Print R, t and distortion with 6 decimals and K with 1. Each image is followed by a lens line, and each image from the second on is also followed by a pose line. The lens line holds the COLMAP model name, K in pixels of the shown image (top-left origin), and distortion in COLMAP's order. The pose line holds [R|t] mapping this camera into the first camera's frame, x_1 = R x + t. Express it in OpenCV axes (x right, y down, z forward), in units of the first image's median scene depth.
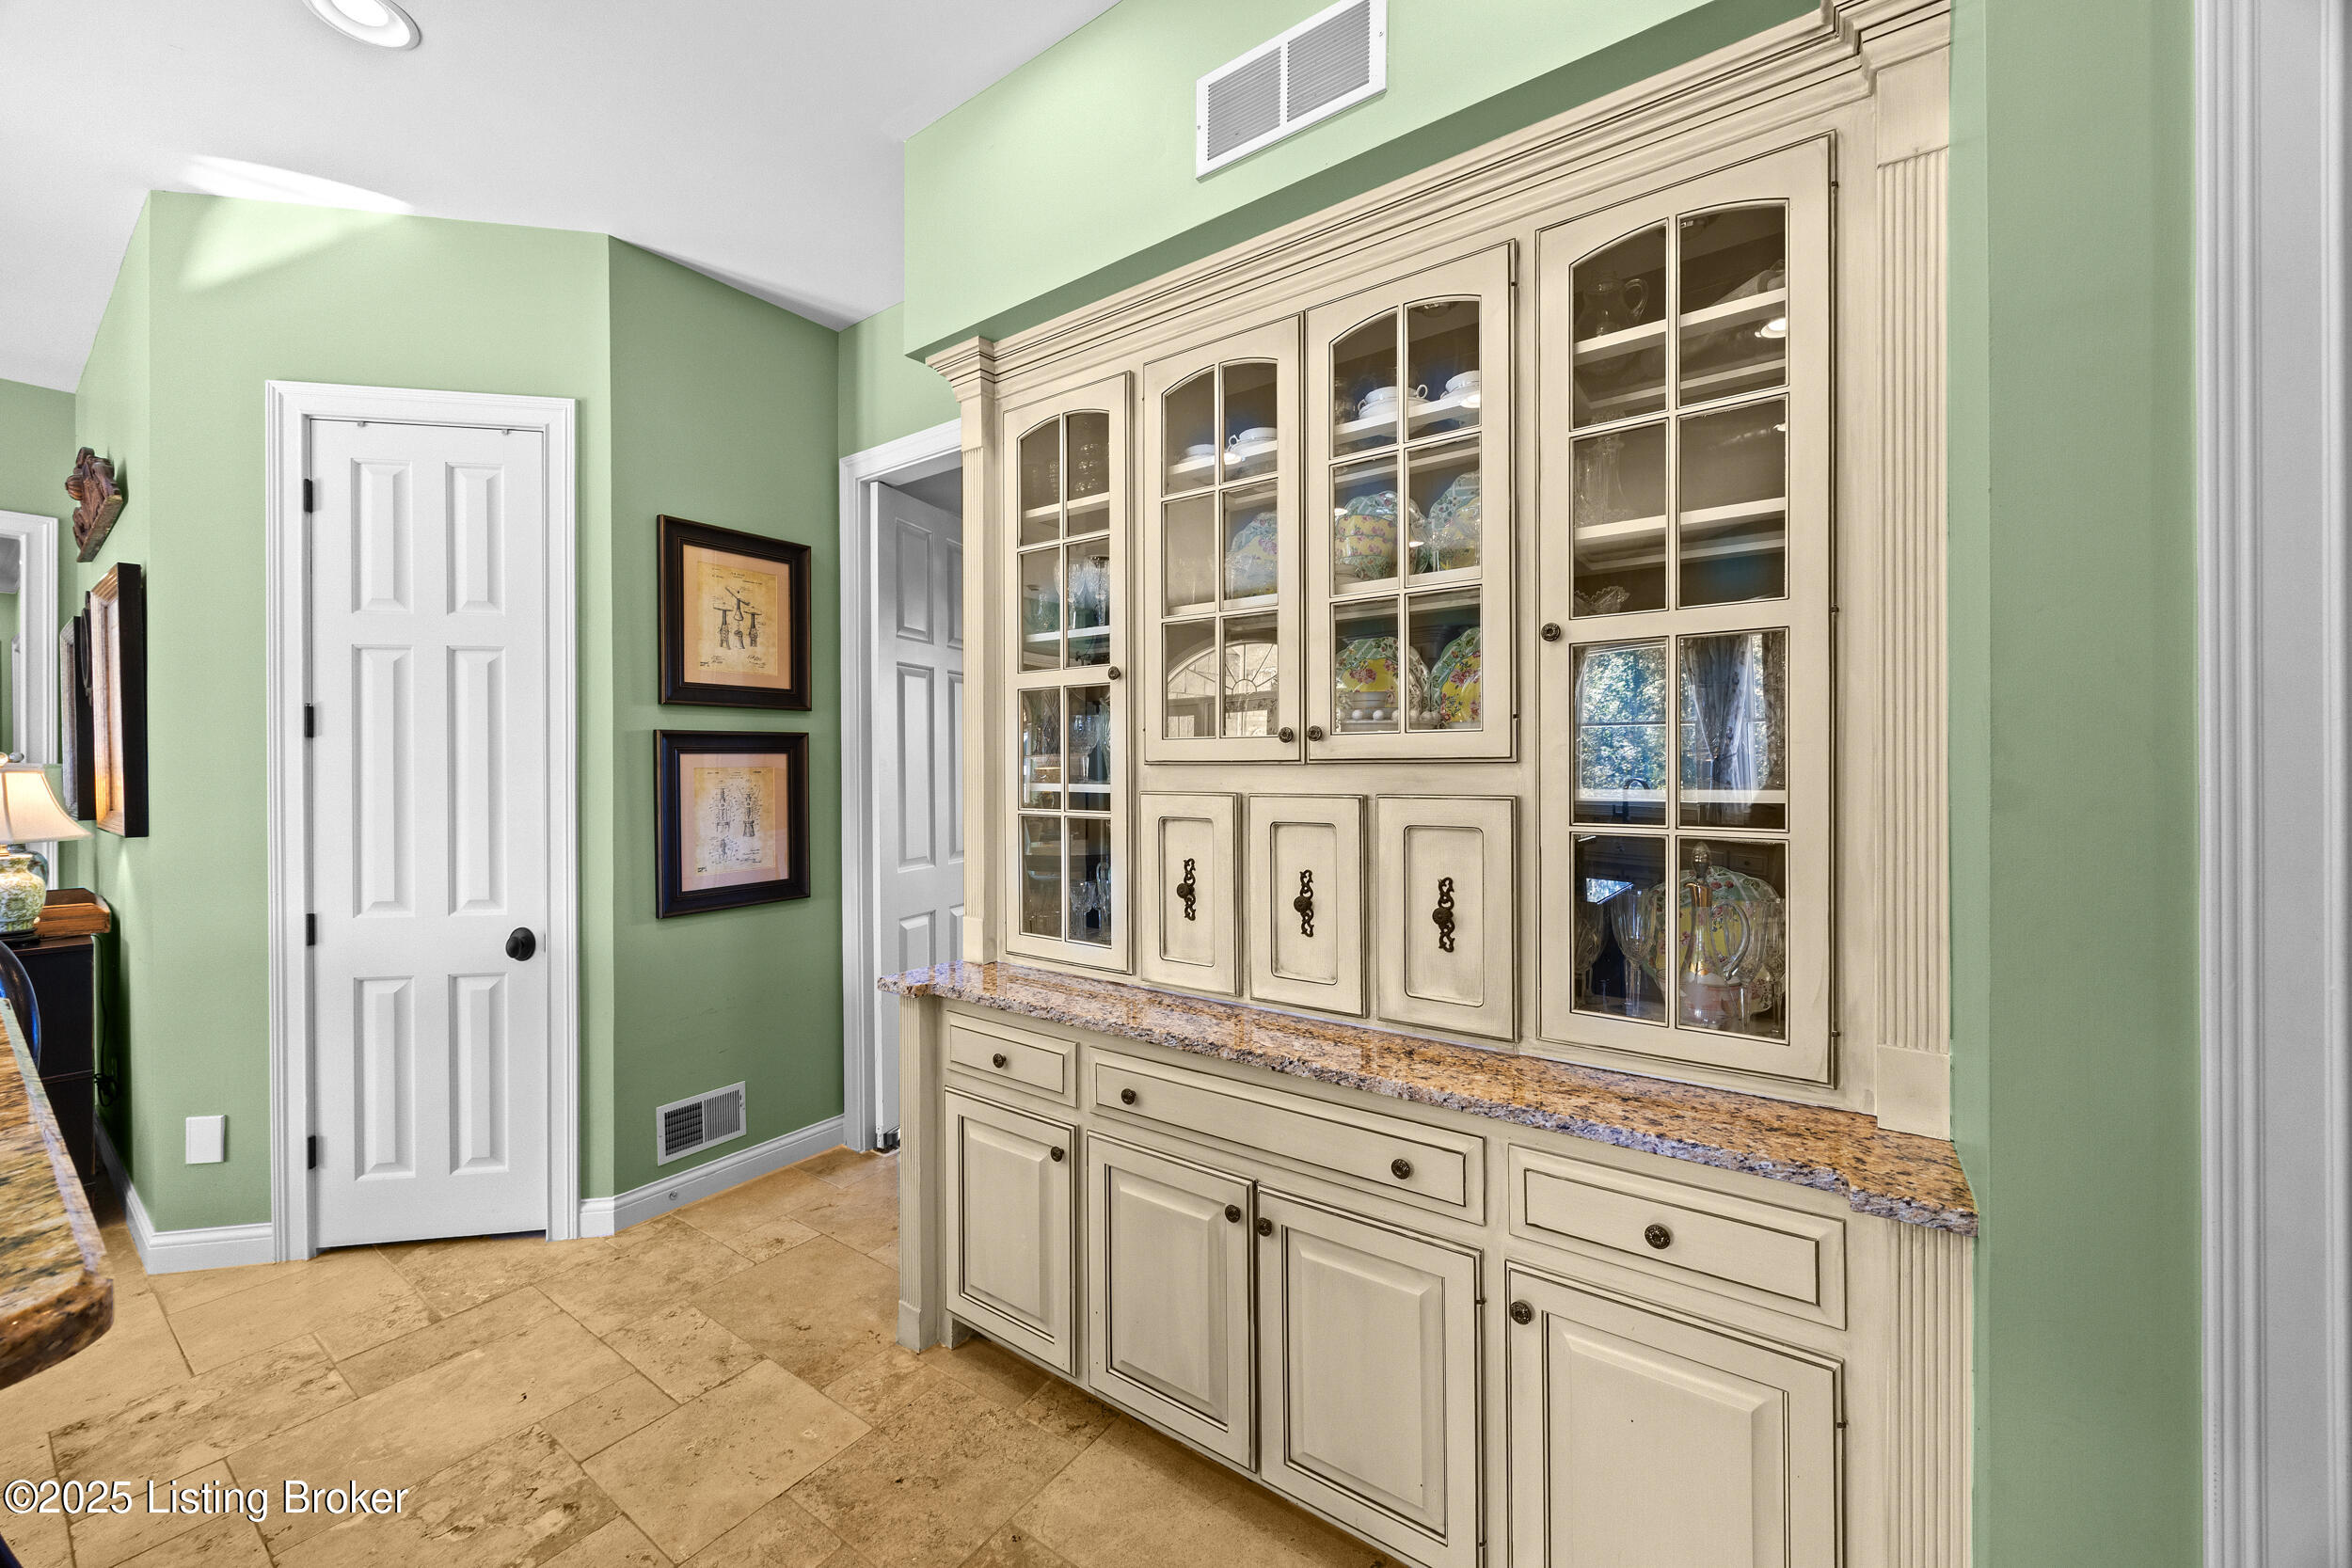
lens RADIAL K [[888.8, 0, 1188.3], [0, 888.8, 776.0], [0, 0, 1]] dist [-0.000683, -0.000104]
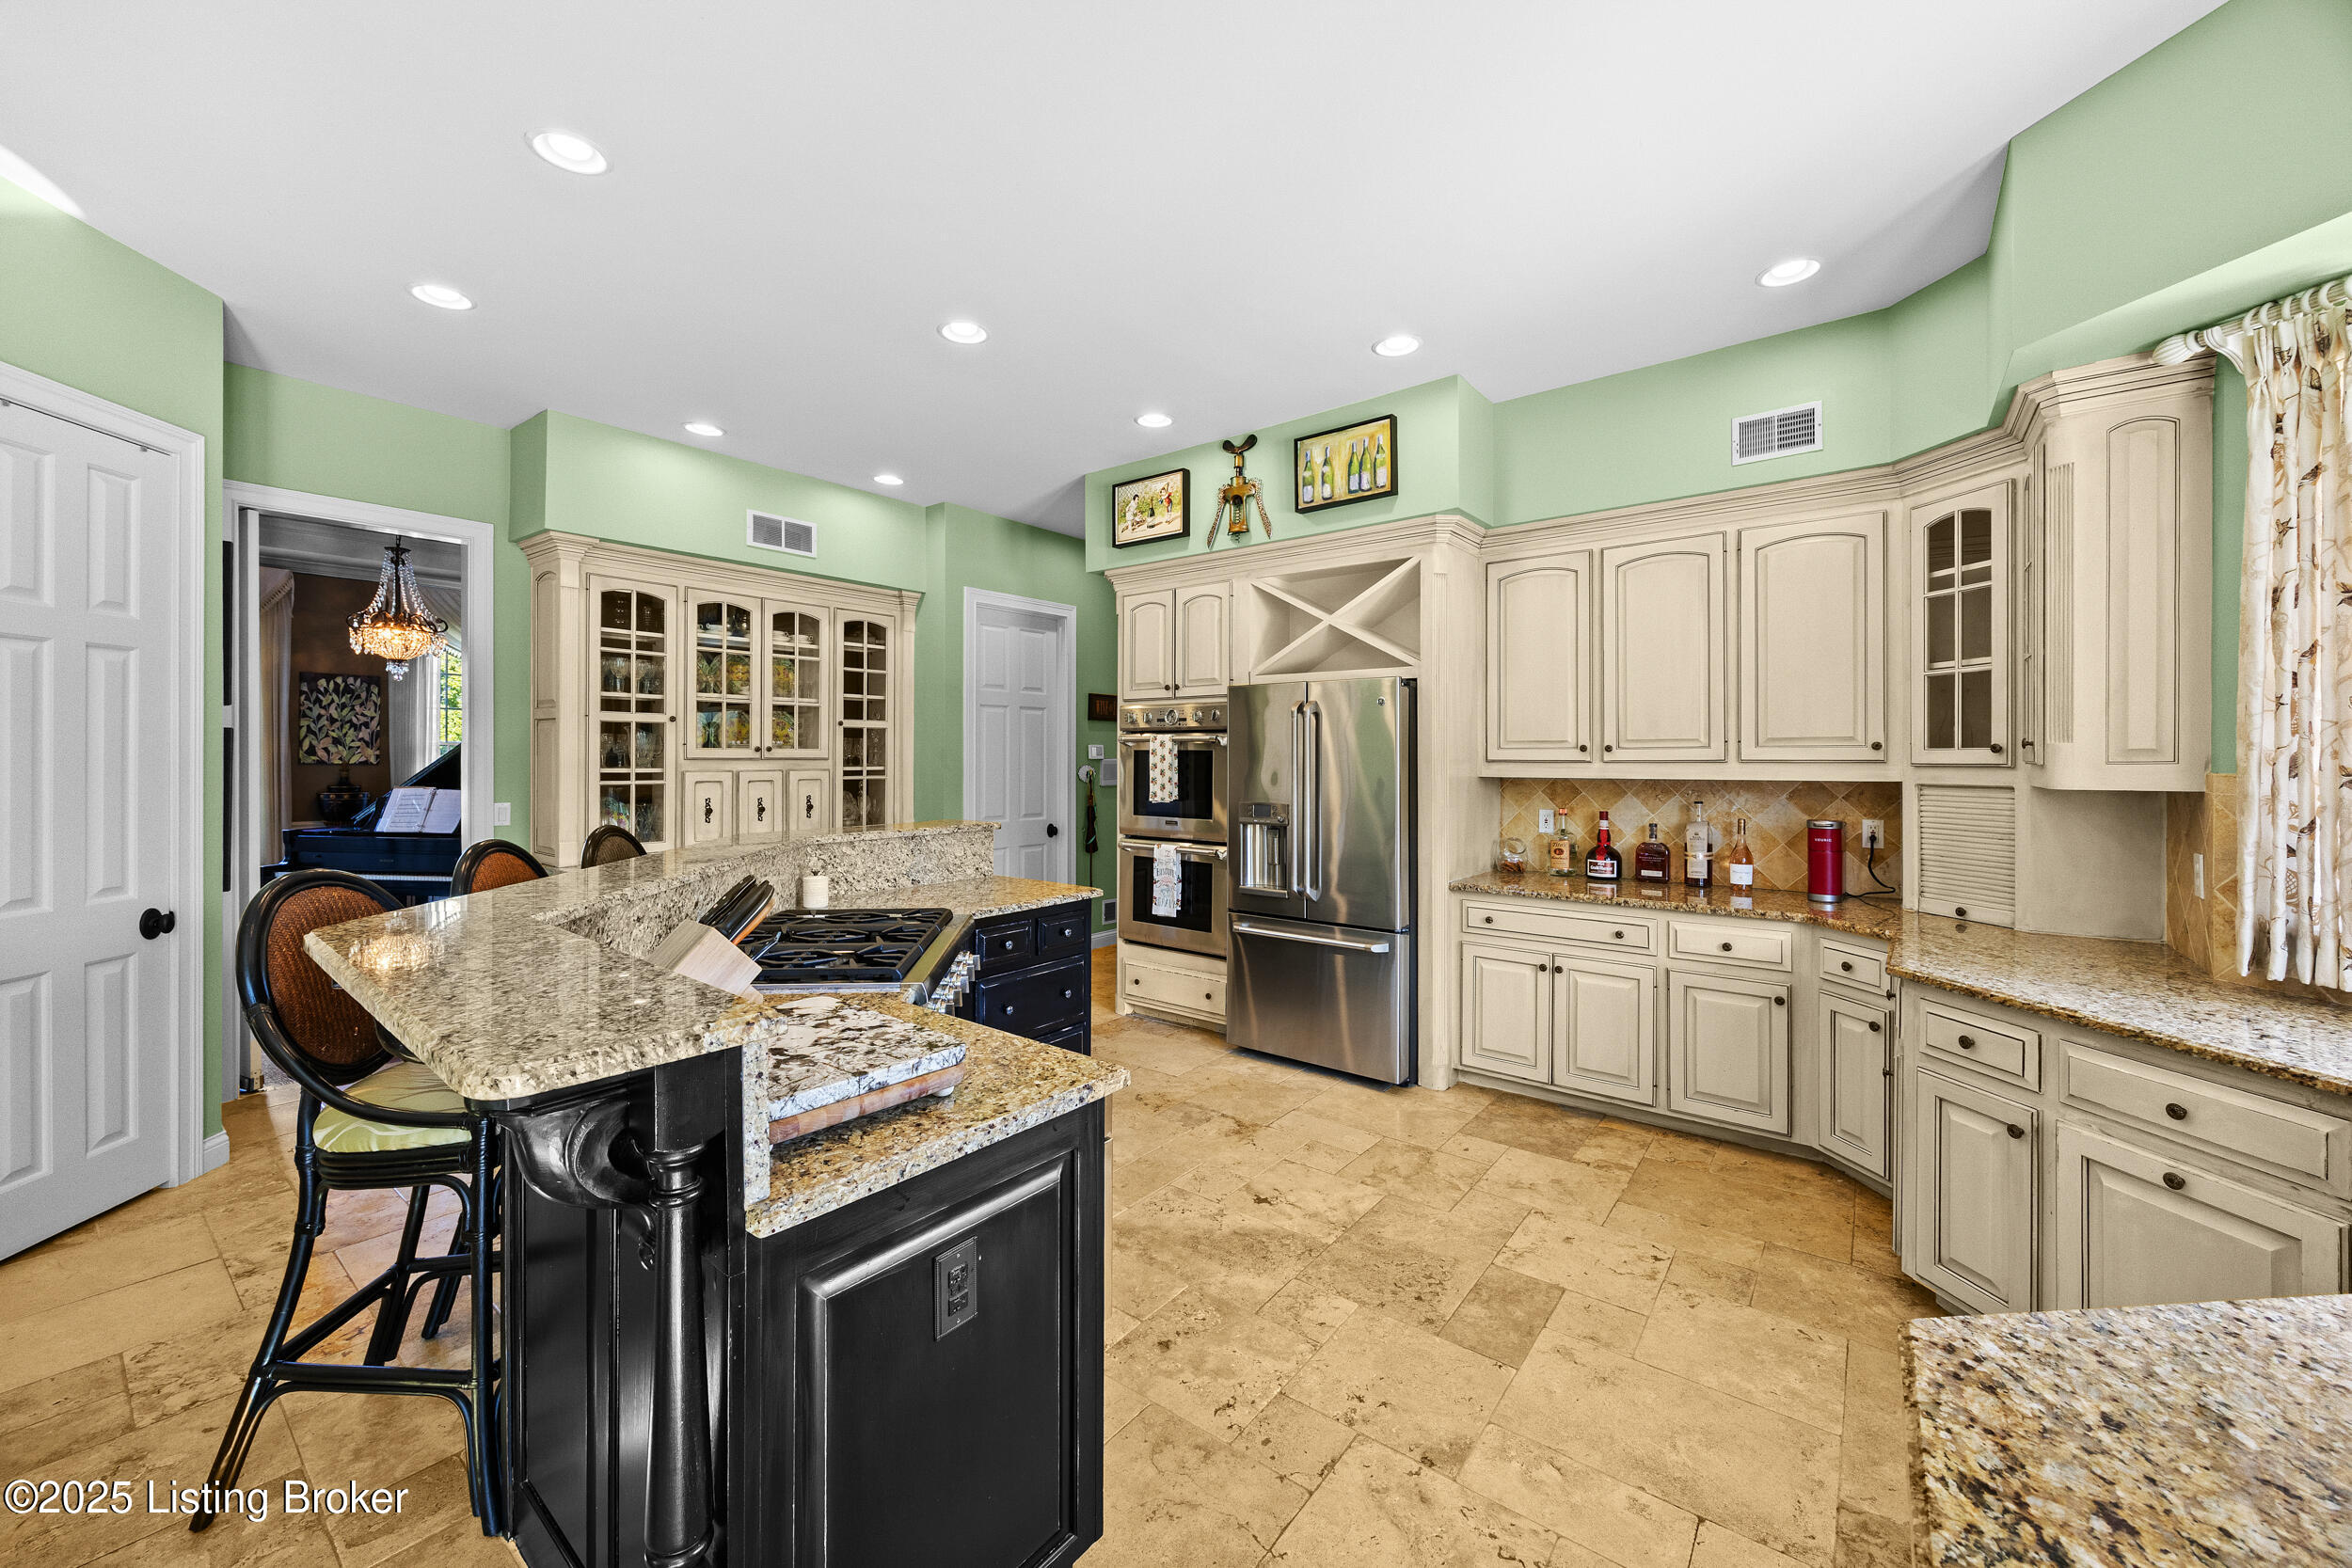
lens RADIAL K [[904.7, 0, 1177.5], [0, 904.7, 771.2], [0, 0, 1]] dist [0.000382, 0.000080]
pose [[0.055271, -0.011879, 0.998401, -2.497940], [0.002458, 0.999928, 0.011761, -0.007628], [-0.998468, 0.001804, 0.055296, -0.431029]]
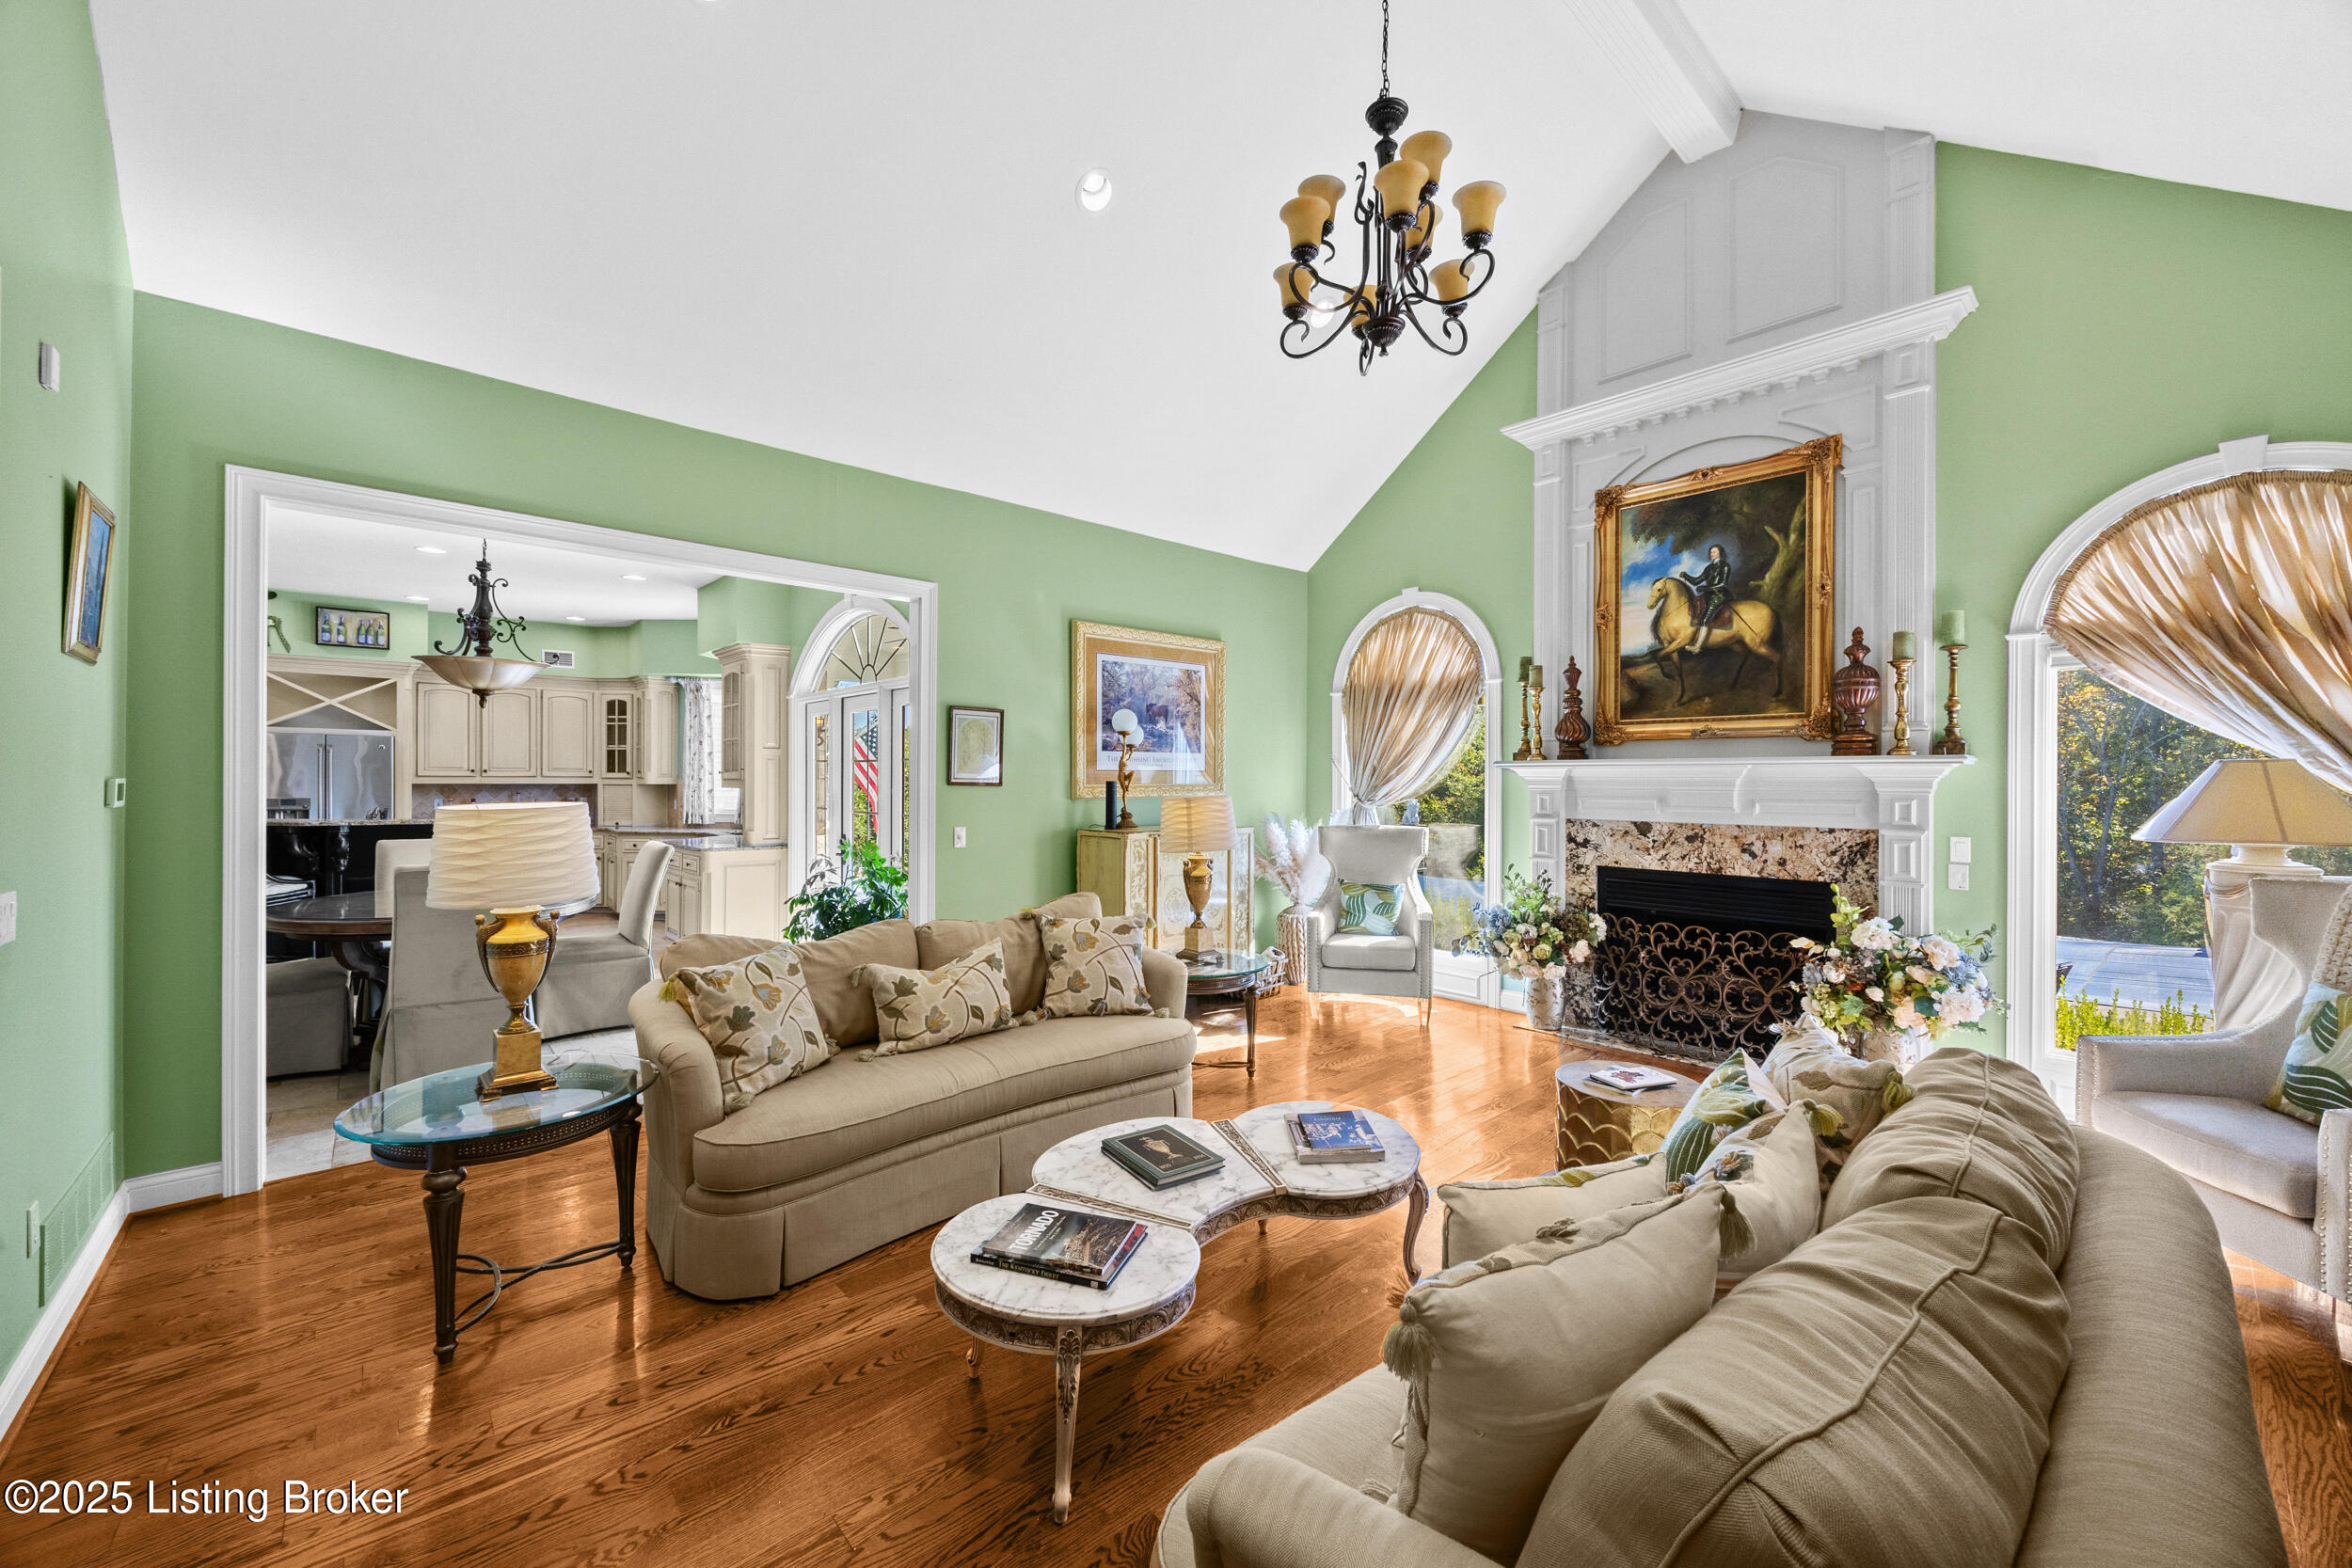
lens RADIAL K [[904.7, 0, 1177.5], [0, 904.7, 771.2], [0, 0, 1]] dist [0.000382, 0.000080]
pose [[-0.973554, 0.000552, 0.228454, -5.078155], [-0.001216, 0.999970, -0.007598, 0.001068], [-0.228452, -0.007675, -0.973525, 2.530199]]
